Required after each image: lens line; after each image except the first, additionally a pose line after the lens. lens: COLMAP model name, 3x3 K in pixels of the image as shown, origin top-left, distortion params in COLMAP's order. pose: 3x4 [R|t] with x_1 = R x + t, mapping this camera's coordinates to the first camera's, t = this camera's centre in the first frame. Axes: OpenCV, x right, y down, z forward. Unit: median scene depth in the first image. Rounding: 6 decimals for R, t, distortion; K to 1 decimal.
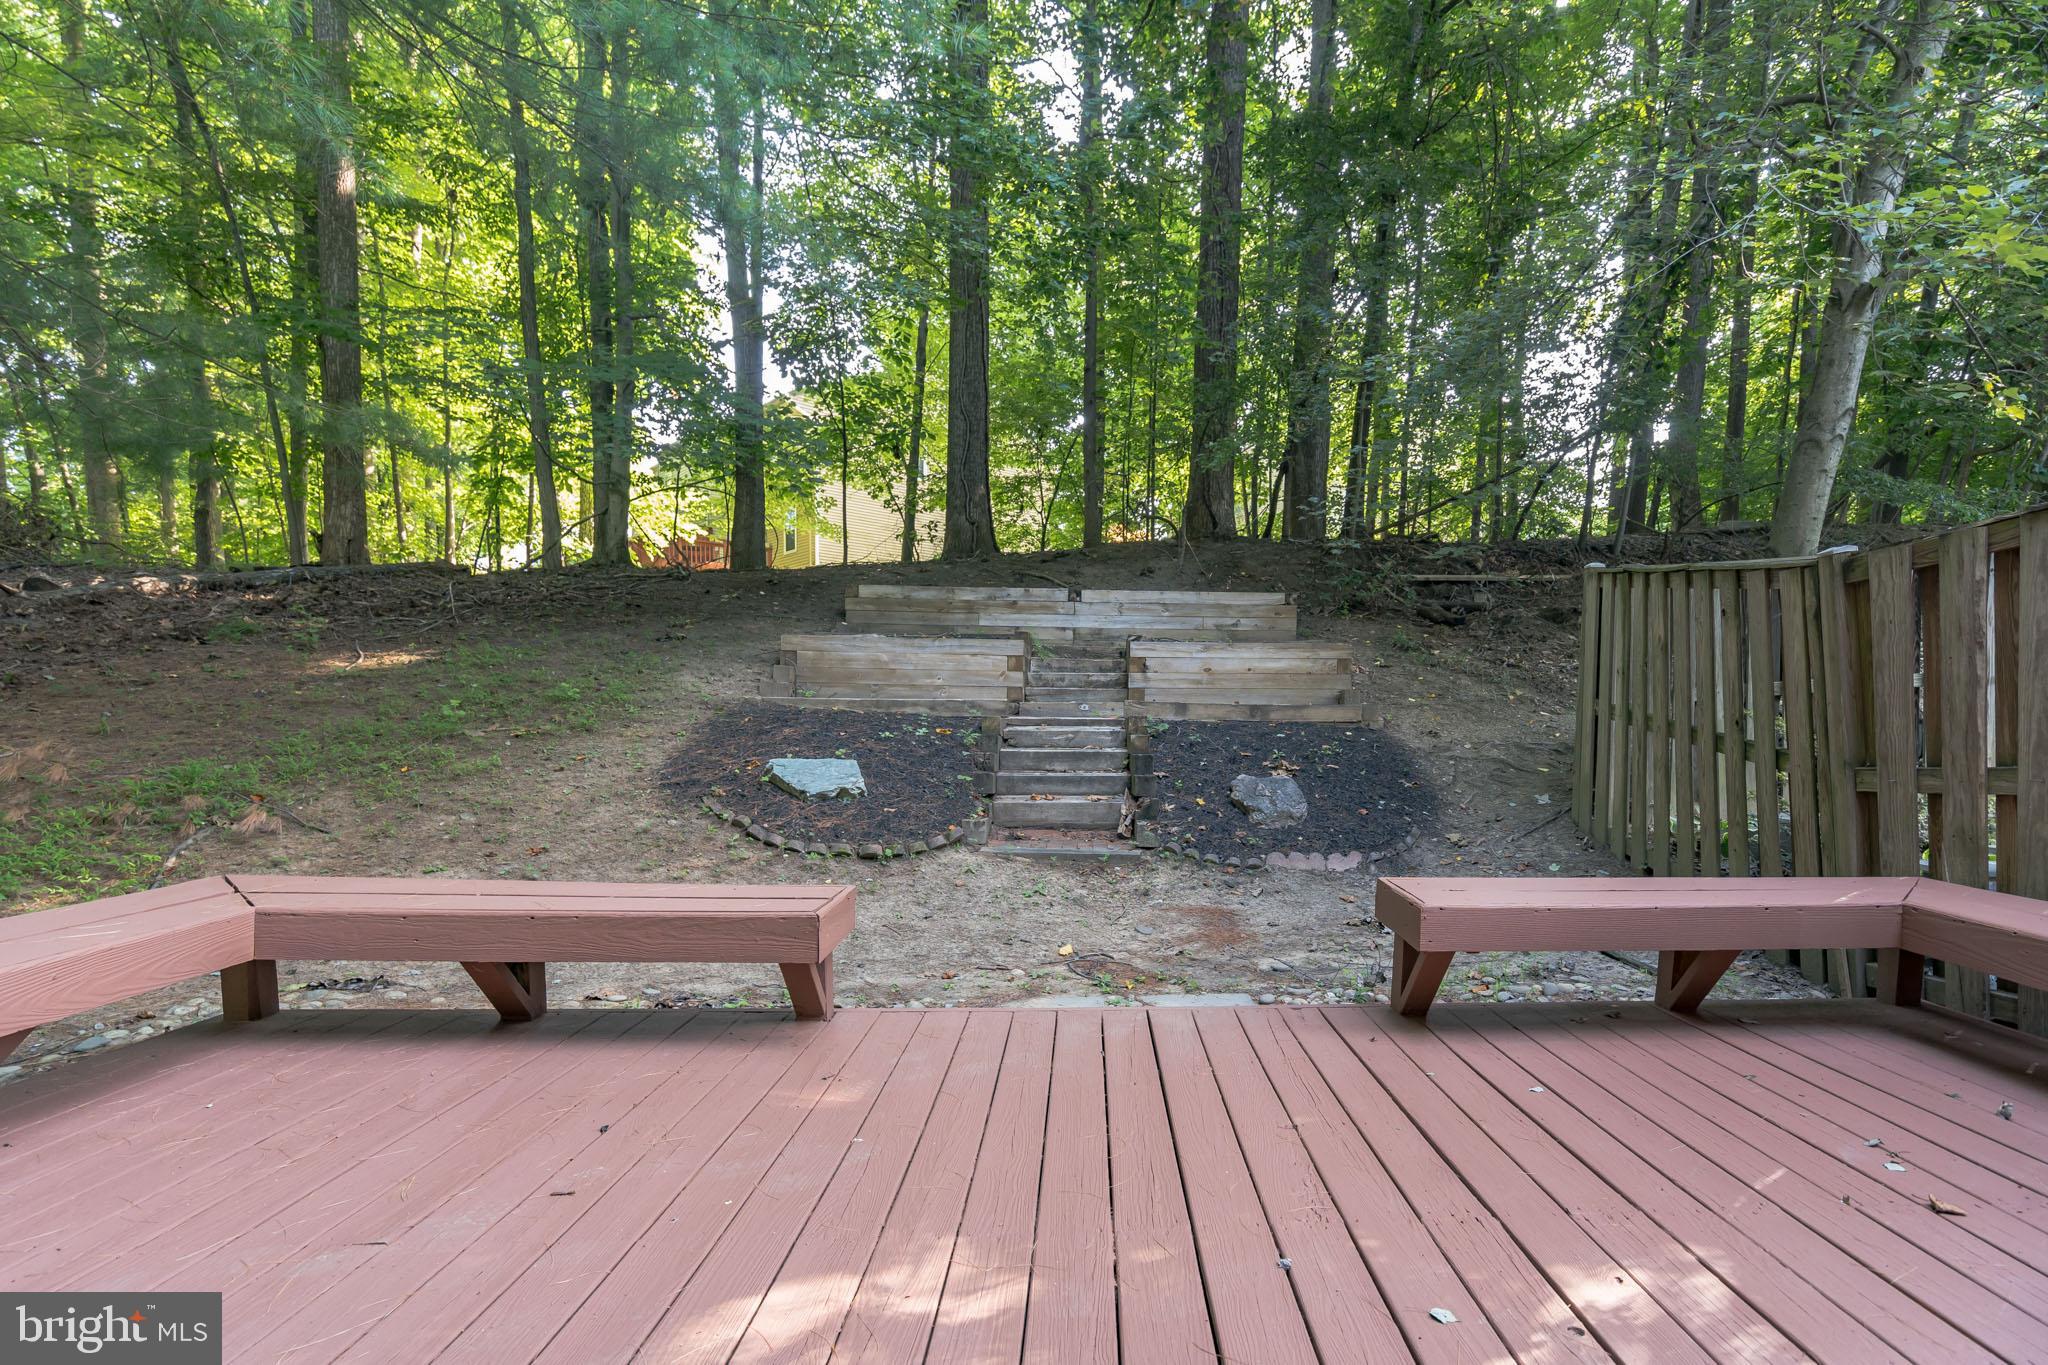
lens RADIAL K [[962.0, 0, 1152.4], [0, 962.0, 768.4], [0, 0, 1]] dist [-0.021970, 0.000062]
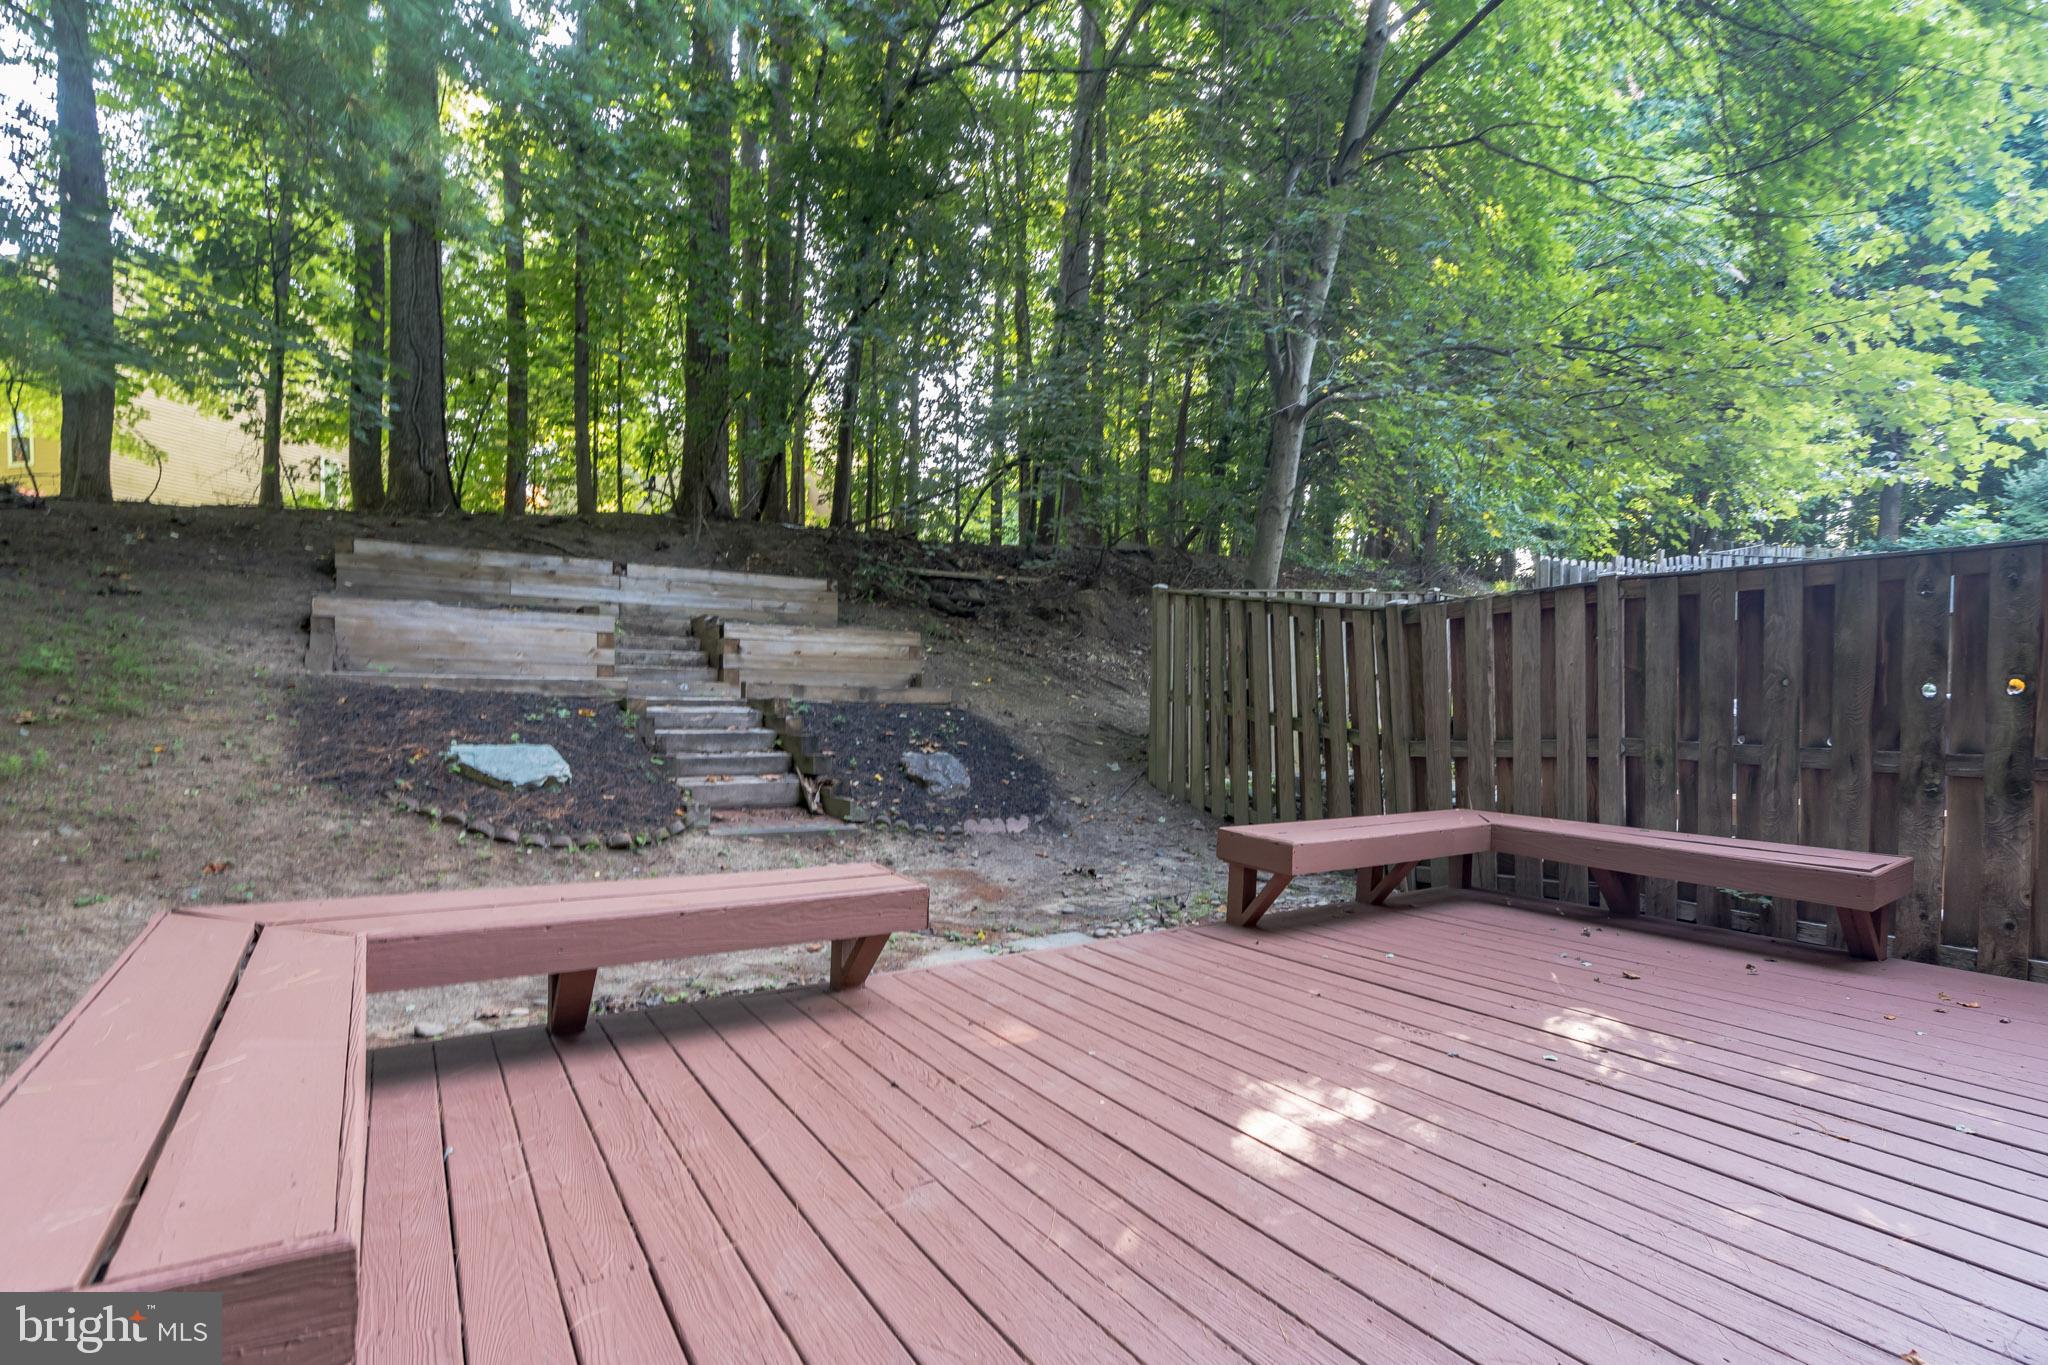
lens RADIAL K [[940.5, 0, 1014.9], [0, 940.5, 678.8], [0, 0, 1]] dist [-0.012470, 0.007686]
pose [[0.877358, 0.015730, 0.479578, -0.331376], [0.015018, 0.998073, -0.060210, -0.011484], [-0.479601, 0.060028, 0.875431, -0.025768]]
